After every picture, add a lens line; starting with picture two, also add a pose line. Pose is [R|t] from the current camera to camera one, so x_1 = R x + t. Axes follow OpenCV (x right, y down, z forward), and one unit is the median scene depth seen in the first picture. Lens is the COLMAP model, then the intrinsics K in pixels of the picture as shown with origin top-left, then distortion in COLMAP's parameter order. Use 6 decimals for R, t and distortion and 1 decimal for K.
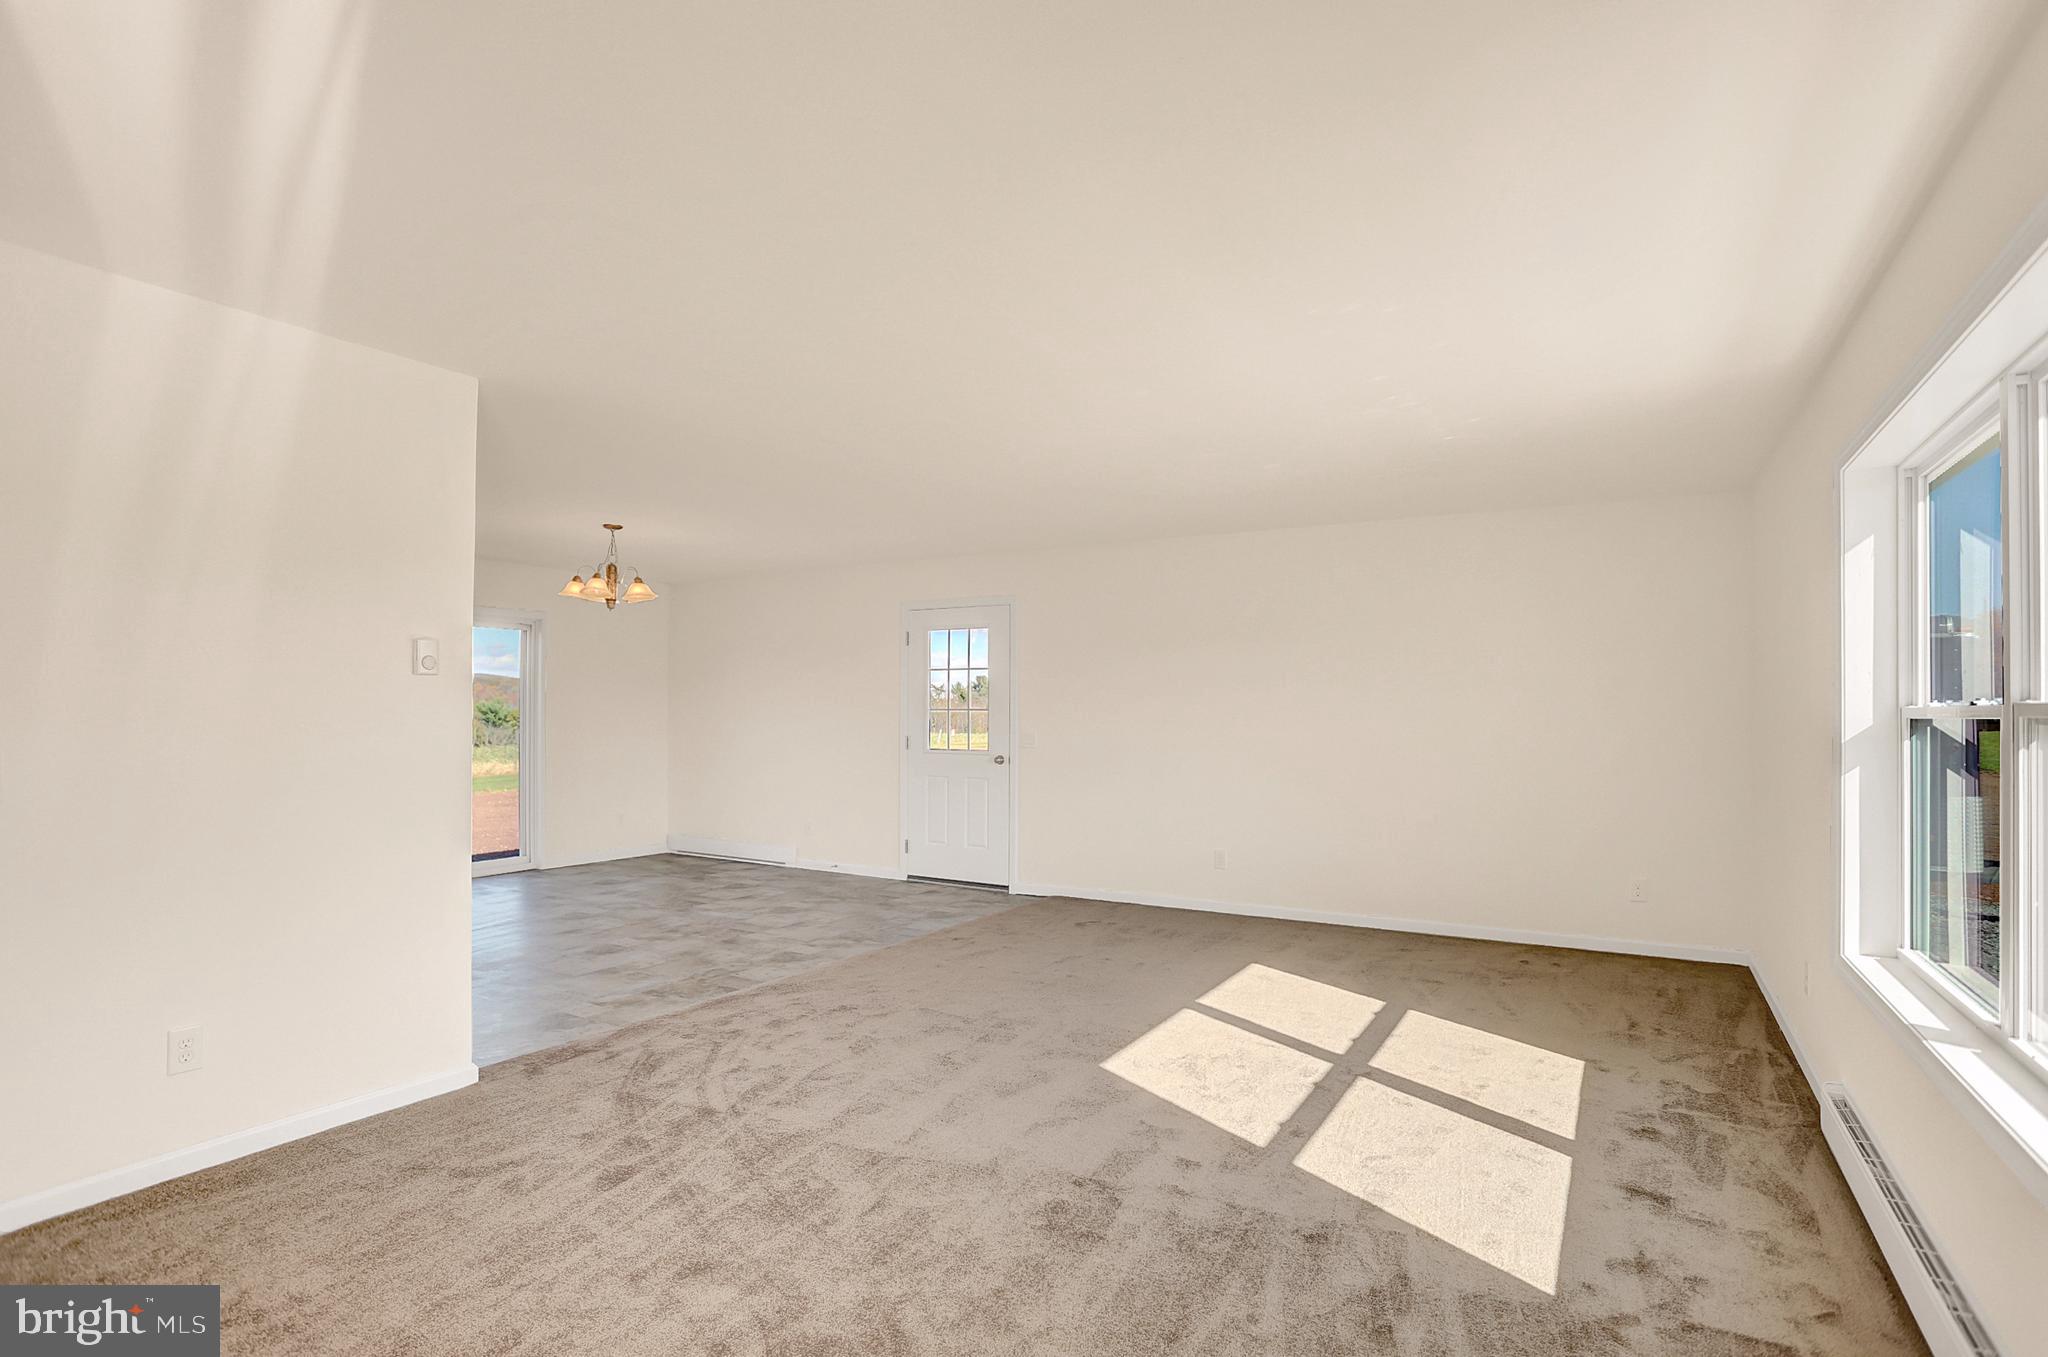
lens RADIAL K [[1017.1, 0, 1024.0], [0, 1017.1, 678.5], [0, 0, 1]] dist [-0.089459, 0.050418]
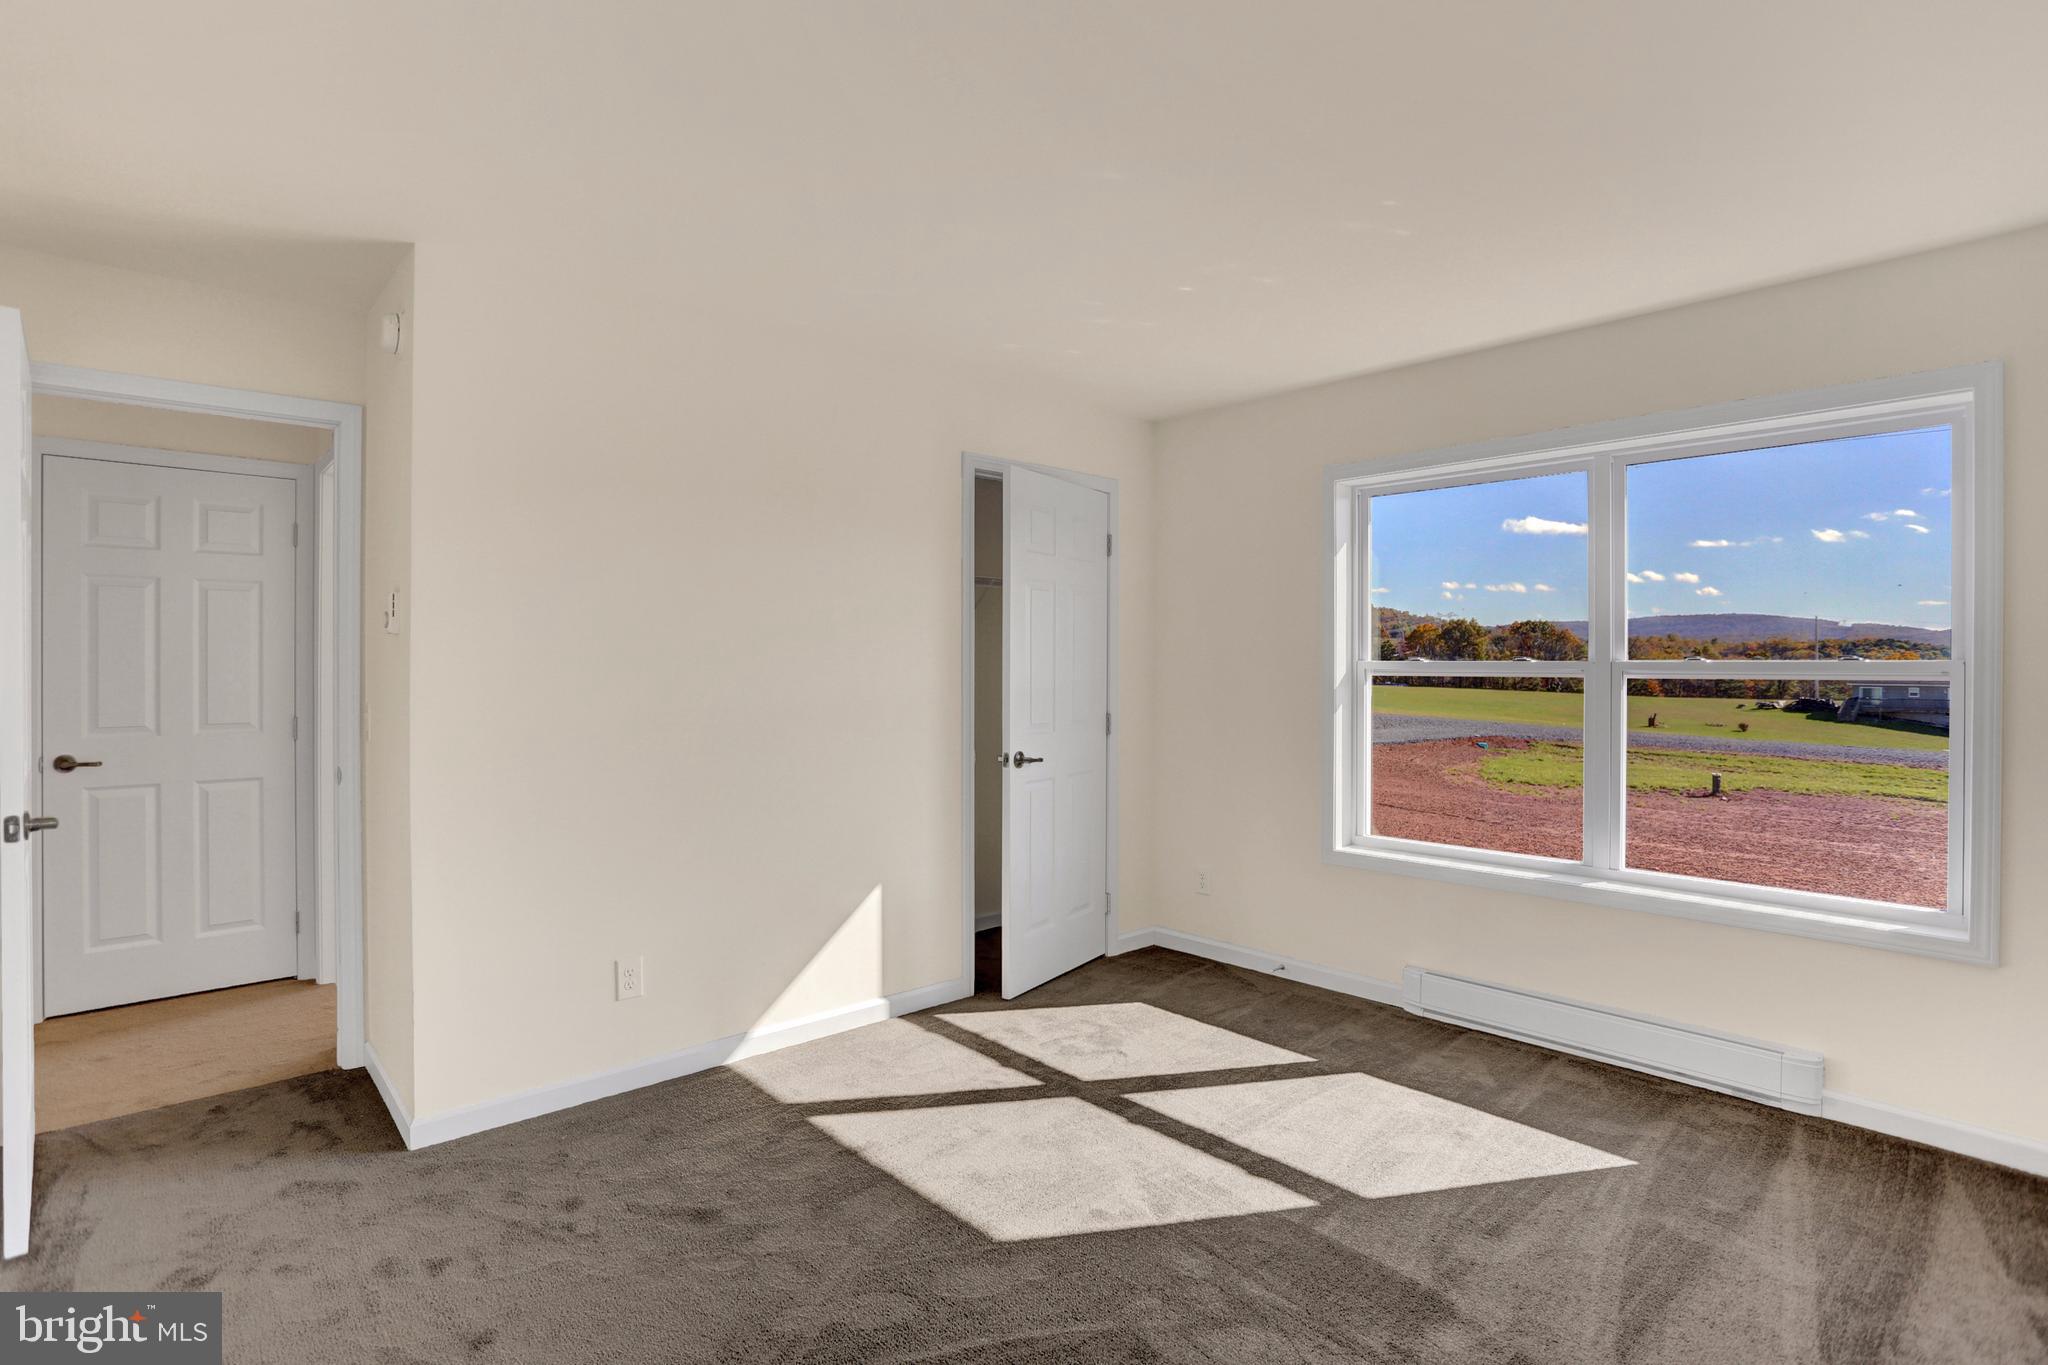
lens RADIAL K [[1017.1, 0, 1024.0], [0, 1017.1, 682.5], [0, 0, 1]] dist [-0.089459, 0.050418]
pose [[0.292855, -0.004889, 0.956145, -0.586905], [-0.042756, 0.998920, 0.018203, 0.048074], [-0.955201, -0.046212, 0.292329, 1.006713]]
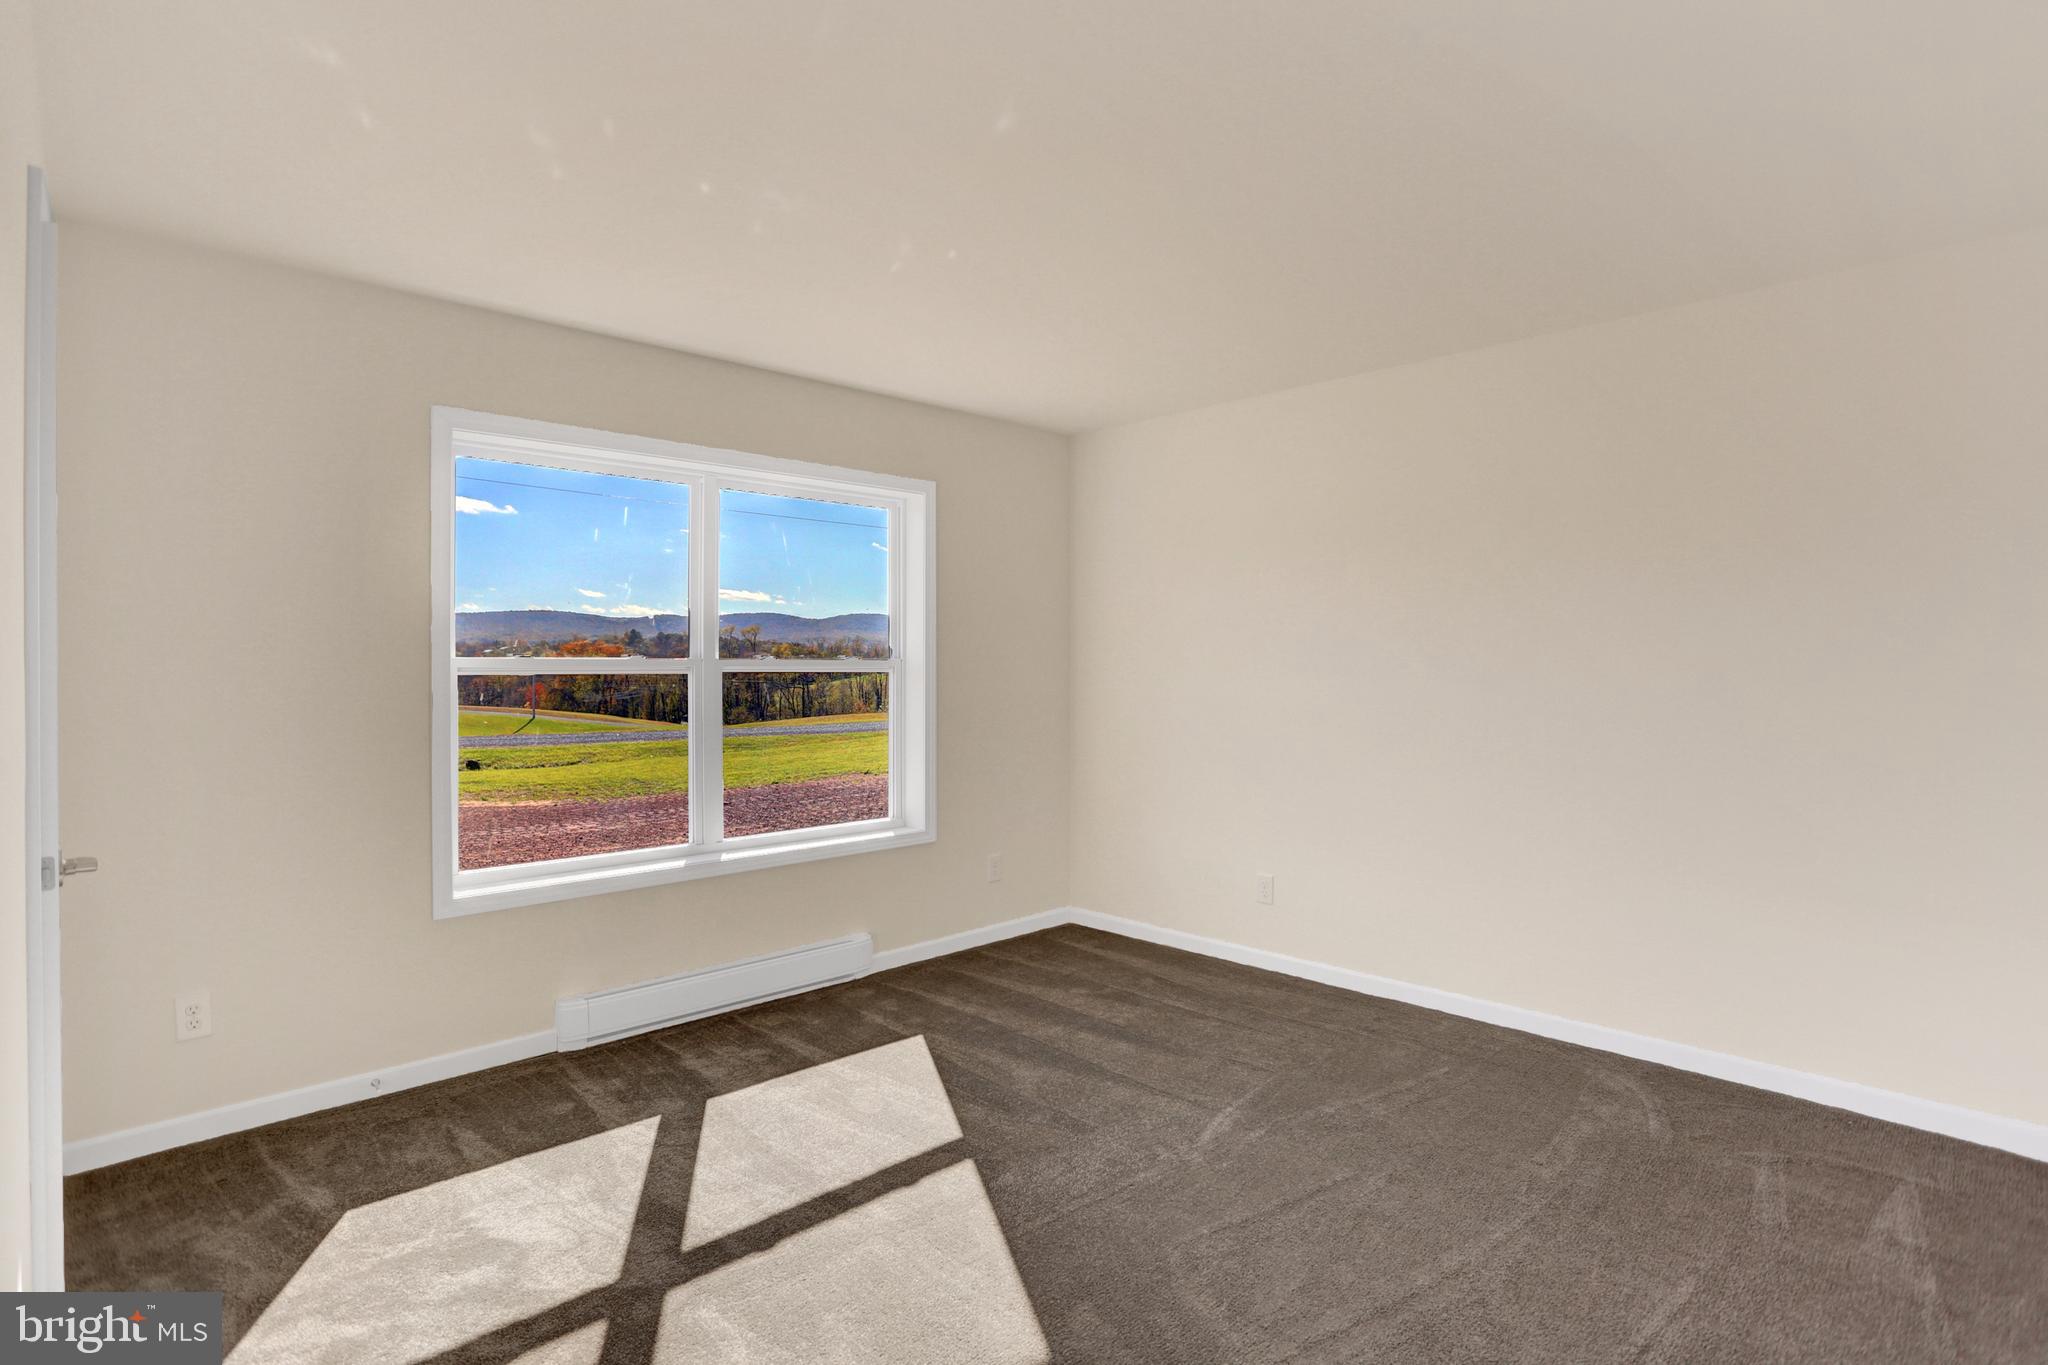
lens RADIAL K [[976.2, 0, 1024.0], [0, 976.2, 682.5], [0, 0, 1]] dist [-0.003120, -0.000280]
pose [[-0.957209, -0.007968, 0.289286, -0.057941], [-0.012309, 0.999837, -0.013189, 0.050841], [-0.289134, -0.016185, -0.957152, 1.828448]]
